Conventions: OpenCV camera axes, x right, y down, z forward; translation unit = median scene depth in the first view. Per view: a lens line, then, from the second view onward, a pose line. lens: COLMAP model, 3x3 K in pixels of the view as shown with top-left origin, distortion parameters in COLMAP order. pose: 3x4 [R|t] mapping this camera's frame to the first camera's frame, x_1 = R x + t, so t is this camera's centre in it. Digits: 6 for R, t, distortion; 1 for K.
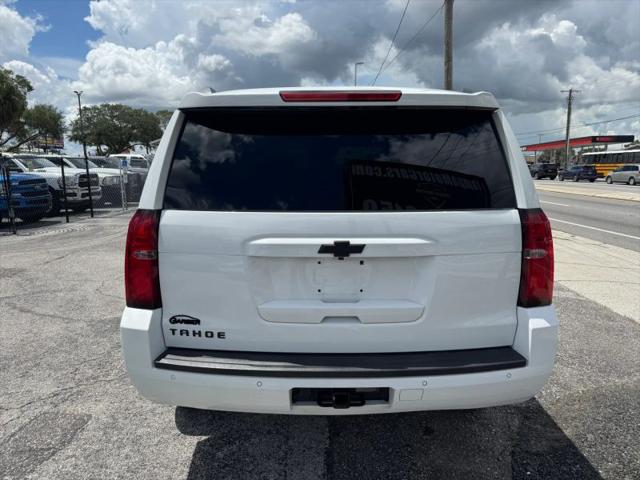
lens RADIAL K [[452.8, 0, 320.0], [0, 452.8, 240.0], [0, 0, 1]] dist [-0.000903, 0.002573]
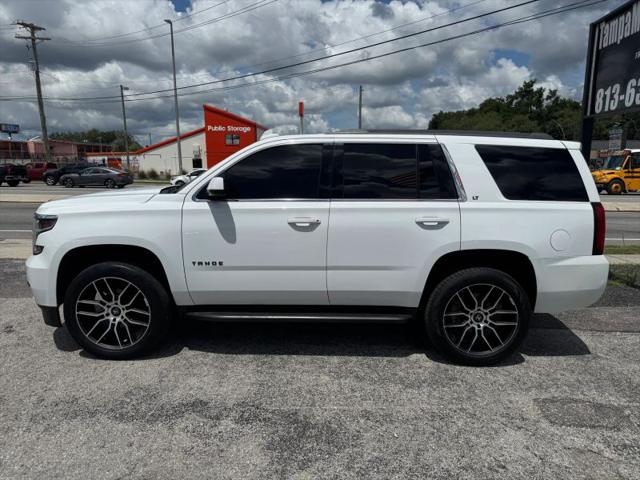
lens RADIAL K [[452.5, 0, 322.1], [0, 452.5, 246.7], [0, 0, 1]] dist [0.044103, -0.062952]
pose [[0.007311, -0.170530, 0.985325, -1.797413], [0.146932, 0.974840, 0.167625, -0.292533], [-0.989120, 0.143551, 0.032183, 1.640678]]
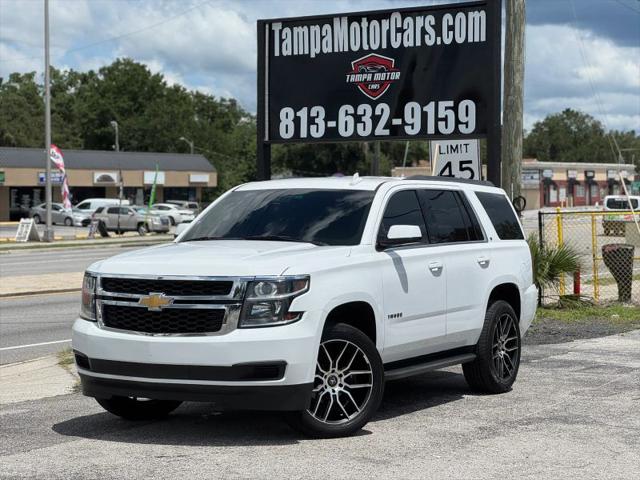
lens RADIAL K [[1447.1, 0, 320.0], [0, 1447.1, 240.0], [0, 0, 1]] dist [-0.033160, 4.128245]
pose [[-0.875457, -0.005668, 0.483262, -2.310128], [0.081567, 0.983854, 0.159303, -1.003342], [-0.476363, 0.178881, -0.860860, 5.955004]]
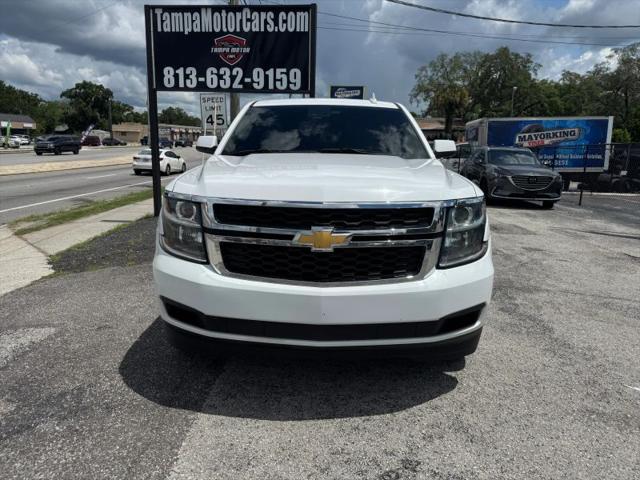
lens RADIAL K [[450.8, 0, 315.1], [0, 450.8, 240.4], [0, 0, 1]] dist [0.046757, -0.057445]
pose [[-0.999662, -0.019877, 0.016727, 0.031712], [-0.012573, 0.933621, 0.358043, -0.547121], [-0.022734, 0.357712, -0.933555, 3.571082]]
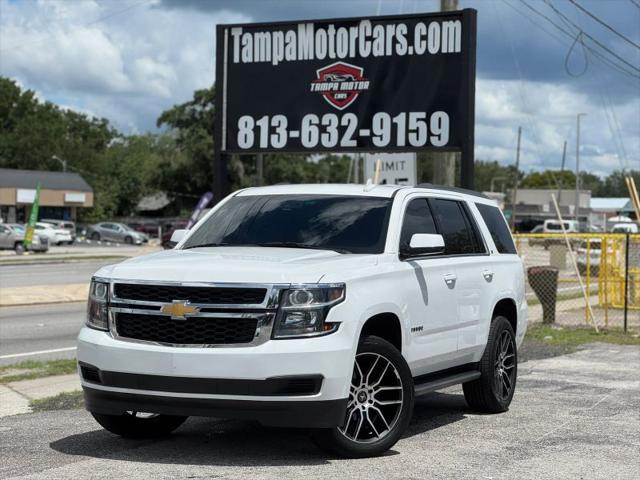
lens RADIAL K [[1447.1, 0, 320.0], [0, 1447.1, 240.0], [0, 0, 1]] dist [-0.033160, 4.128245]
pose [[-0.917522, -0.011862, 0.397508, -1.779467], [0.051578, 0.987563, 0.148521, -0.944533], [-0.394326, 0.156774, -0.905499, 5.948597]]
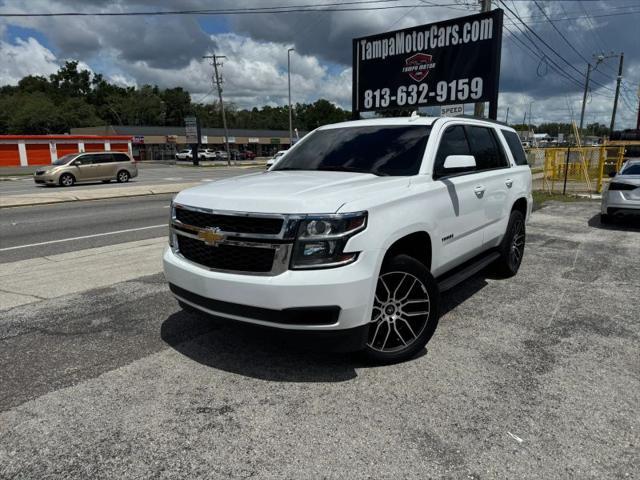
lens RADIAL K [[452.5, 0, 322.1], [0, 452.5, 246.7], [0, 0, 1]] dist [0.044103, -0.062952]
pose [[-0.798483, -0.110522, 0.591786, -0.952169], [0.110617, 0.939332, 0.324682, -0.576514], [-0.591768, 0.324715, -0.737815, 3.488550]]
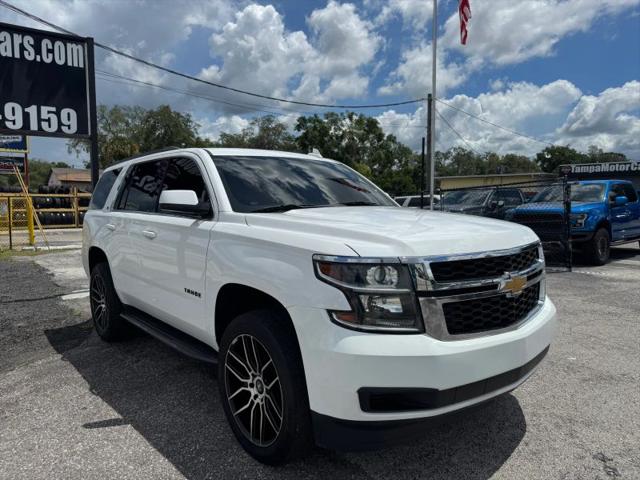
lens RADIAL K [[459.1, 0, 322.5], [0, 459.1, 244.1], [0, 0, 1]] dist [-0.002259, -0.003979]
pose [[-0.759433, 0.069239, -0.646890, 0.958950], [-0.095884, 0.971550, 0.216555, -0.480725], [0.643481, 0.226485, -0.731189, 3.167024]]
